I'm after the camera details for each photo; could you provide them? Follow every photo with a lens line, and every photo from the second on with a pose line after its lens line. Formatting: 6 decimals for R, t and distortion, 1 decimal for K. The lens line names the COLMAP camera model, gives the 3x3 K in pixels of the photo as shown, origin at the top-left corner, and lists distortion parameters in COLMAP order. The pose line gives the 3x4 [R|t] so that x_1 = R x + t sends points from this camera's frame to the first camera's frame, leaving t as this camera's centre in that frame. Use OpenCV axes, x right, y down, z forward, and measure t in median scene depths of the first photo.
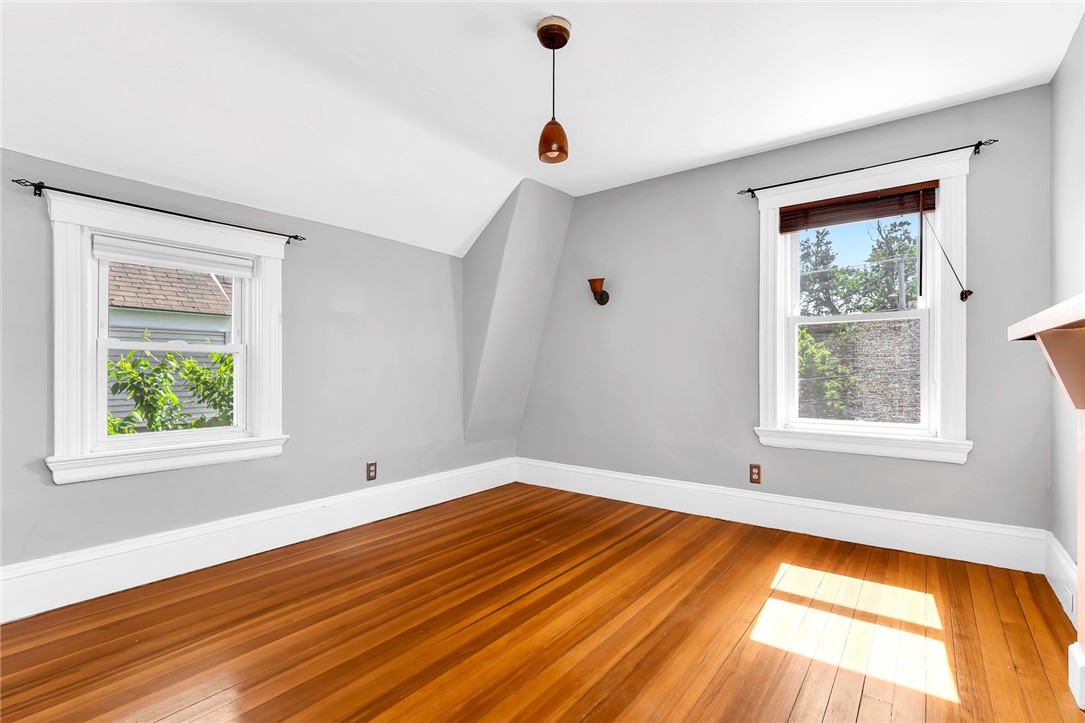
lens RADIAL K [[498.5, 0, 543.6], [0, 498.5, 366.6], [0, 0, 1]] dist [0.001279, 0.000796]
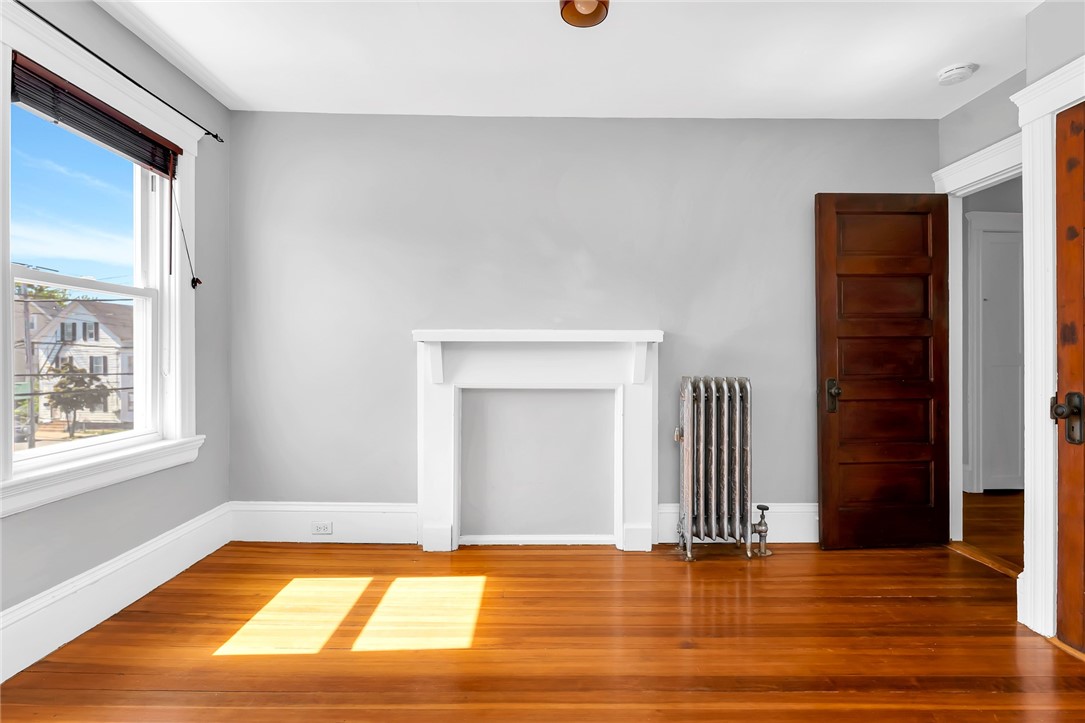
lens RADIAL K [[498.5, 0, 545.6], [0, 498.5, 360.0], [0, 0, 1]] dist [0.001279, 0.000796]
pose [[-0.600350, -0.001101, 0.799737, -0.286593], [-0.002253, 0.999997, -0.000315, 0.002294], [-0.799734, -0.001991, -0.600351, 0.934602]]
